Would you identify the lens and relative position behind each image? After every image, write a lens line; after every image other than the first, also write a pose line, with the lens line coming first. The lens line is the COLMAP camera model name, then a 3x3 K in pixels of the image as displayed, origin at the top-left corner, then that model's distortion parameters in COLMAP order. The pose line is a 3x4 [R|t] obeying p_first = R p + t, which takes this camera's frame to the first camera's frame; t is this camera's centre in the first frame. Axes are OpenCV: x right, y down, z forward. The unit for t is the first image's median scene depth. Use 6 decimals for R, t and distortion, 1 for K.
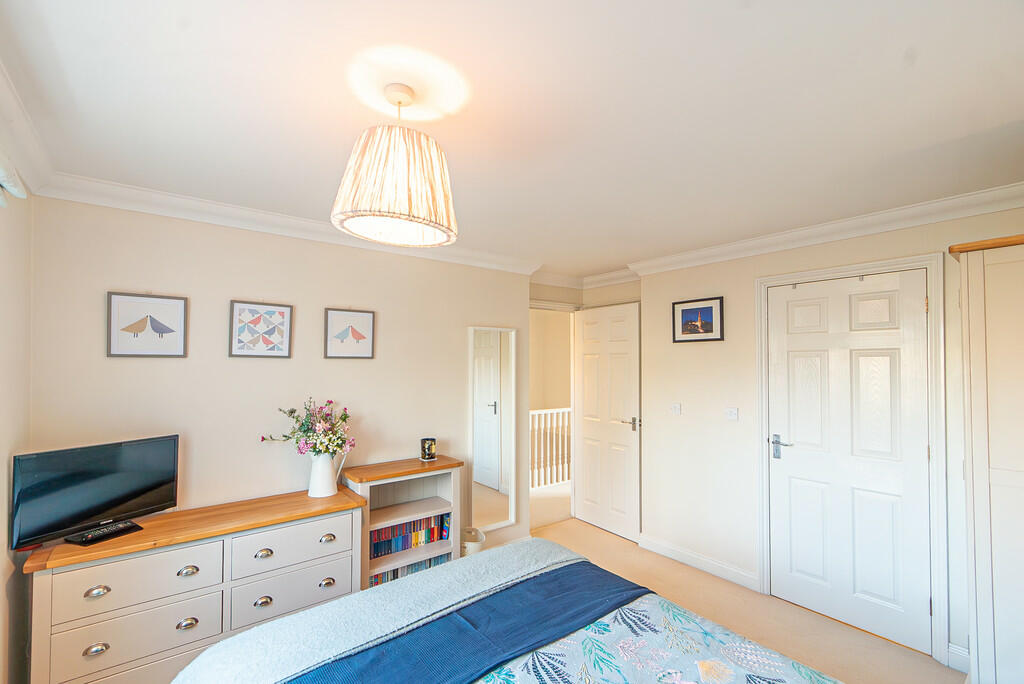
lens RADIAL K [[459.4, 0, 512.0], [0, 459.4, 357.1], [0, 0, 1]] dist [0.000808, -0.000505]
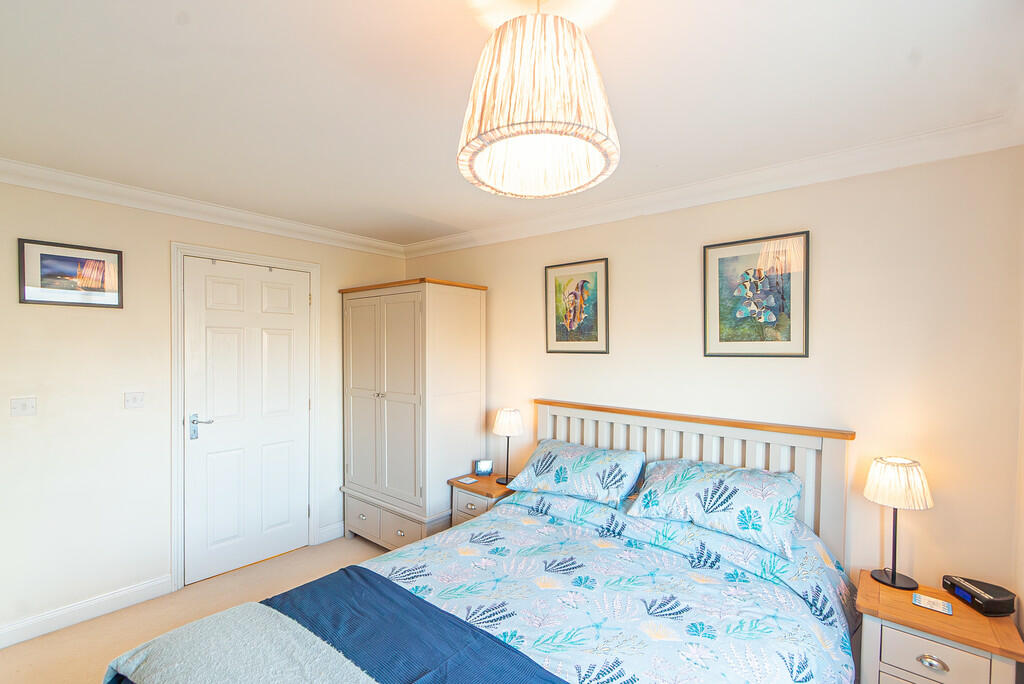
lens RADIAL K [[459.4, 0, 512.0], [0, 459.4, 357.1], [0, 0, 1]] dist [0.000808, -0.000505]
pose [[-0.217485, -0.033456, 0.975490, -0.488919], [-0.035846, 0.999012, 0.026271, 0.002165], [-0.975405, -0.029253, -0.218469, 0.573743]]
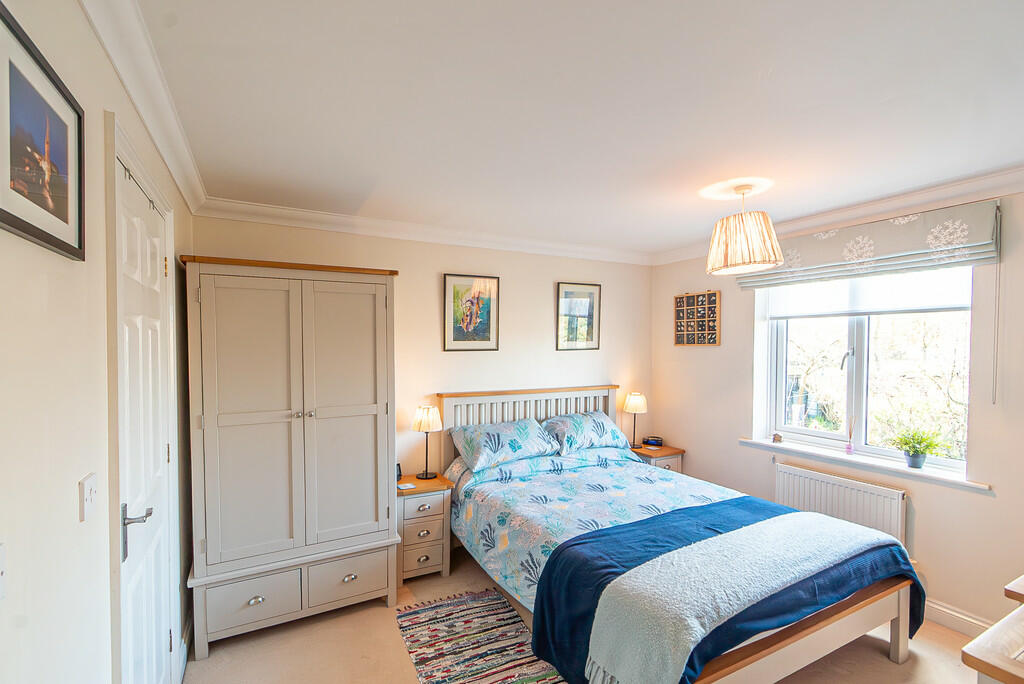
lens RADIAL K [[459.4, 0, 512.0], [0, 459.4, 357.1], [0, 0, 1]] dist [0.000808, -0.000505]
pose [[-0.987784, -0.013066, 0.155282, 0.164595], [-0.012309, 0.999907, 0.005833, 0.022990], [-0.155344, 0.003850, -0.987853, 1.390553]]
